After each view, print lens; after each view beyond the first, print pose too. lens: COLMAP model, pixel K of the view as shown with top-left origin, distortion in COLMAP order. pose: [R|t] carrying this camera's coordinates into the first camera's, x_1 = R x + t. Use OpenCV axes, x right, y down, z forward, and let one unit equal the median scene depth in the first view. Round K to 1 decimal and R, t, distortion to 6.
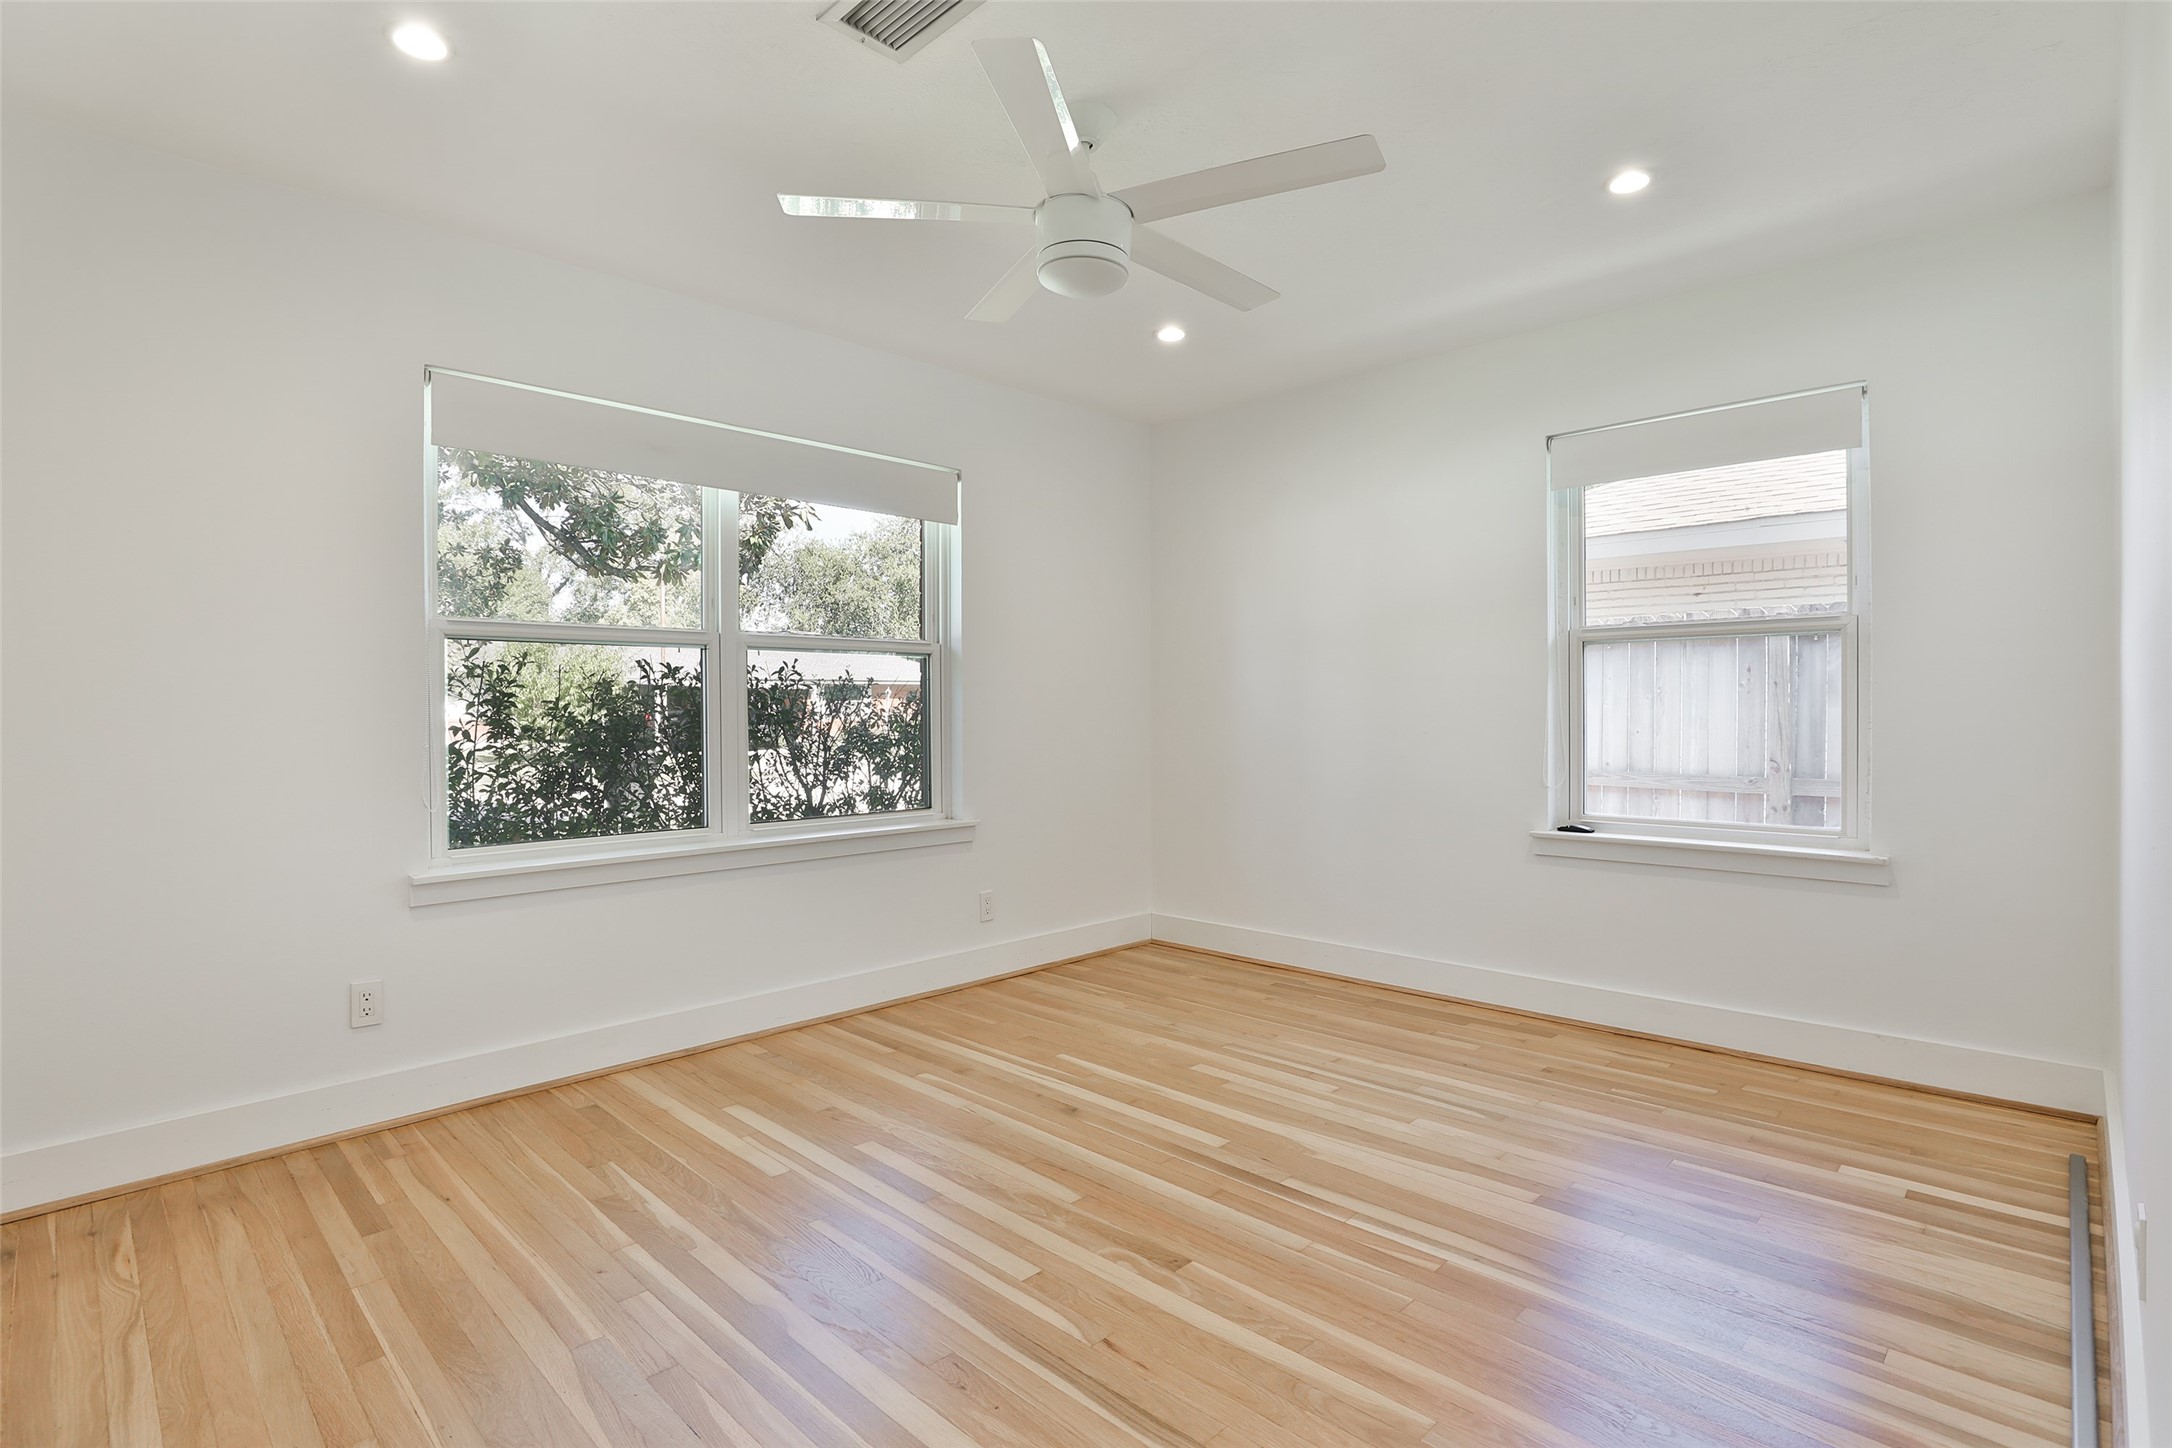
lens RADIAL K [[1037.9, 0, 1078.9], [0, 1037.9, 725.8], [0, 0, 1]] dist [-0.025452, -0.000348]
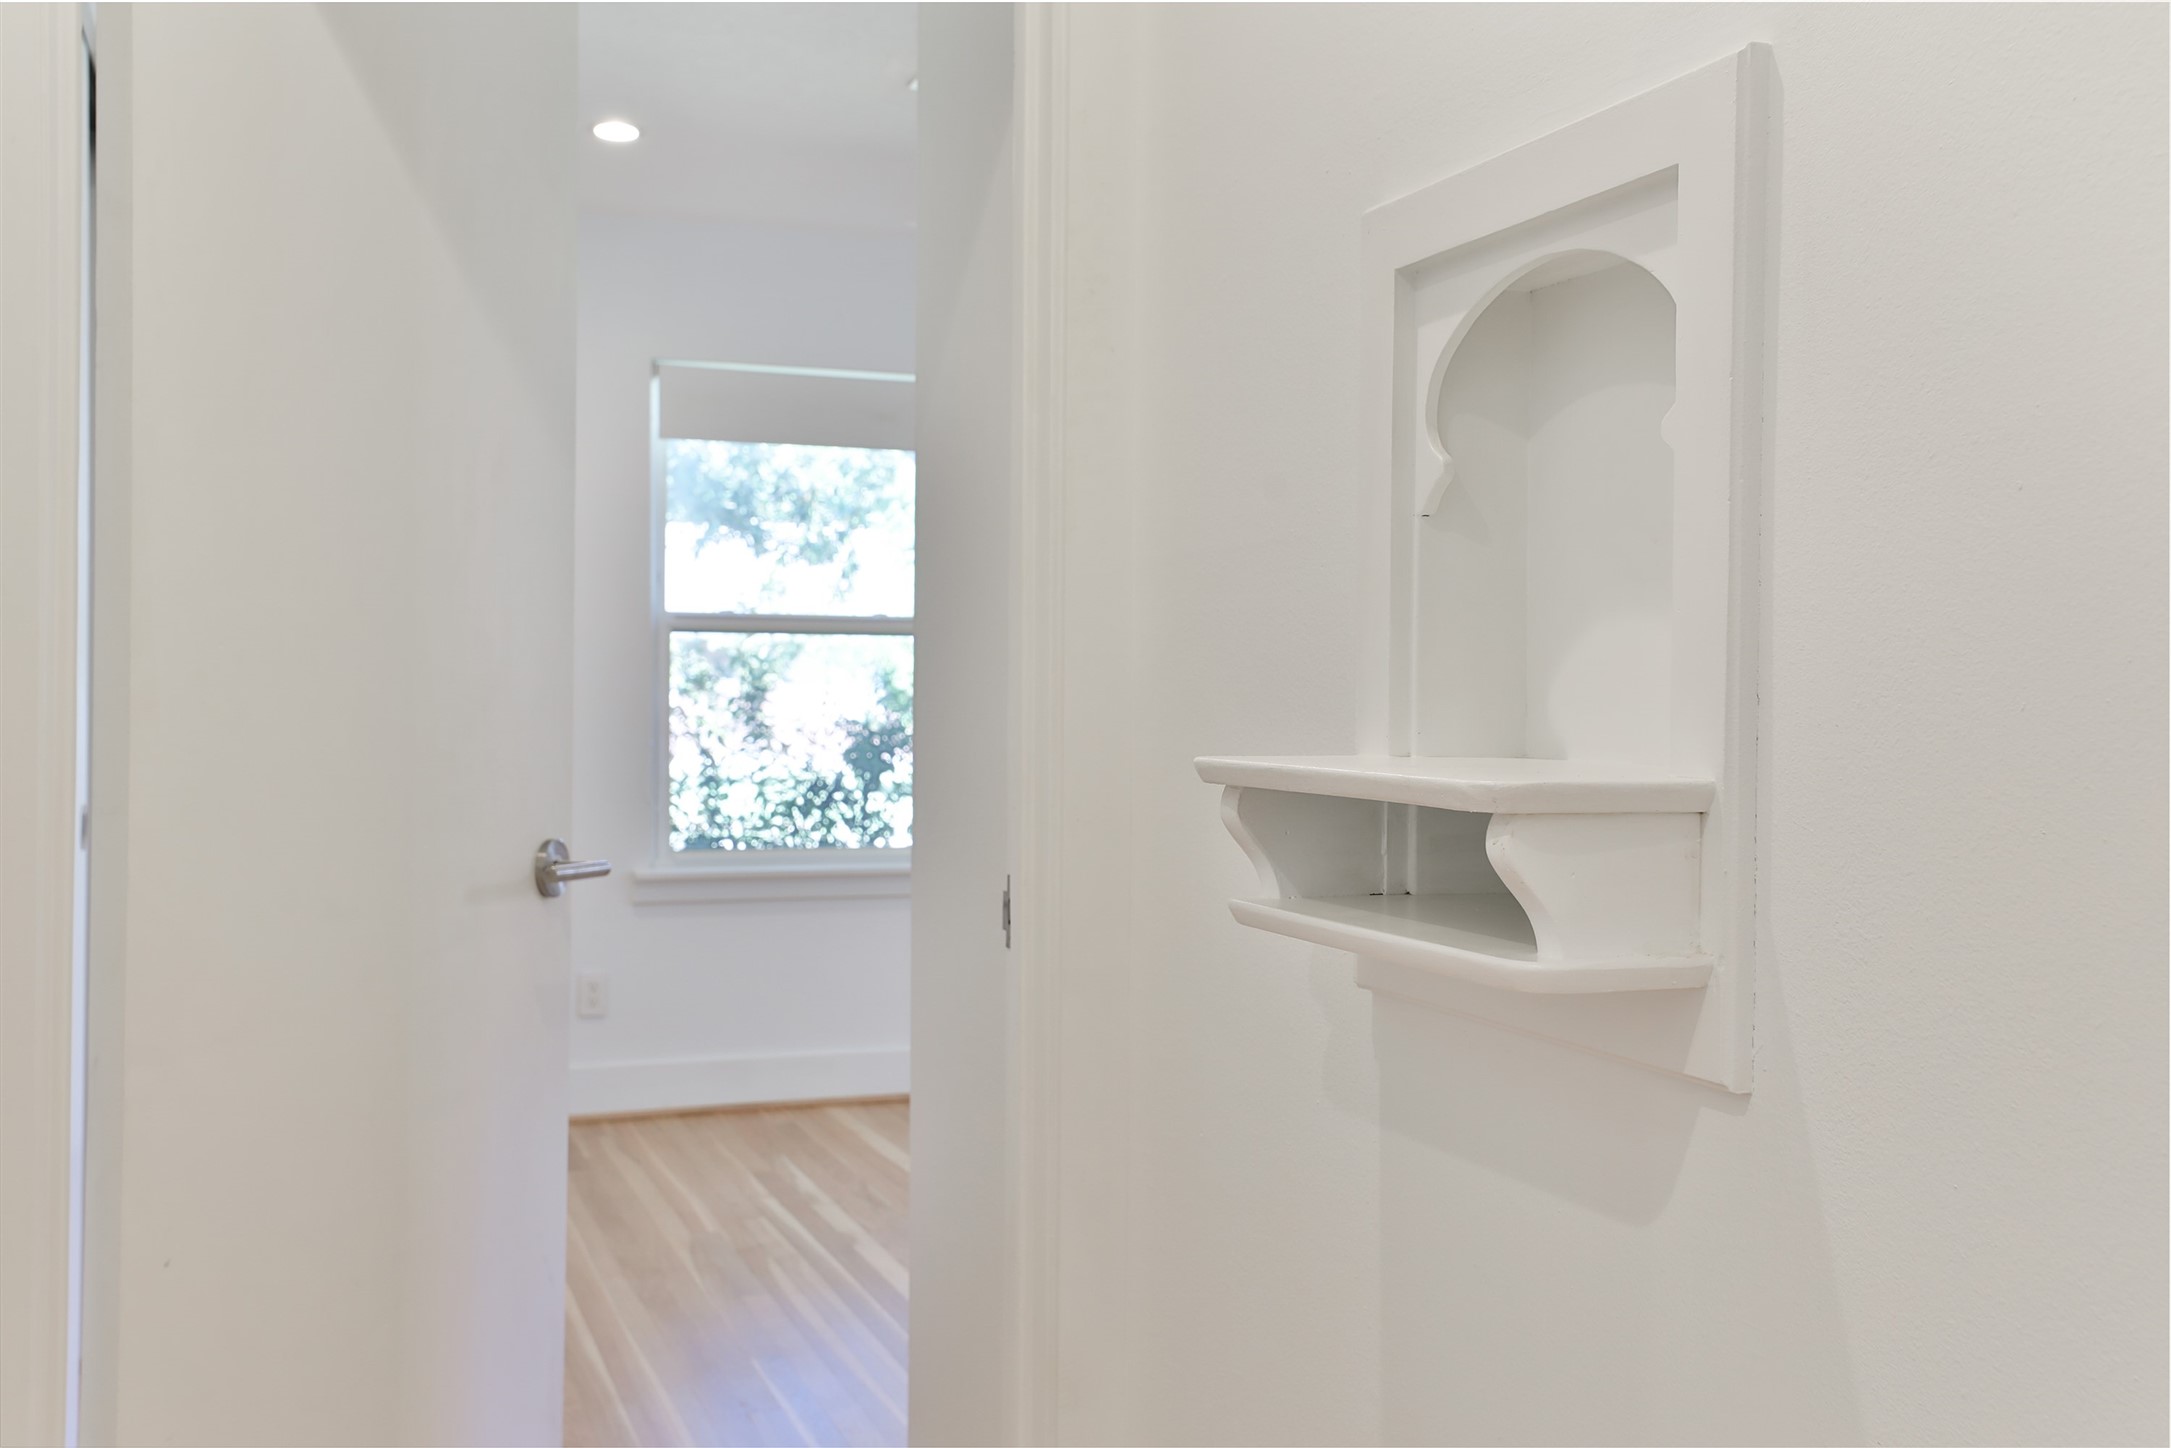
lens RADIAL K [[2162.4, 0, 1087.8], [0, 2162.4, 722.6], [0, 0, 1]] dist [0.008520, 0.000000]
pose [[0.903560, 0.008727, -0.428372, 0.660116], [-0.012457, 0.999905, -0.005906, 0.007641], [0.428280, 0.010673, 0.903583, -0.728198]]
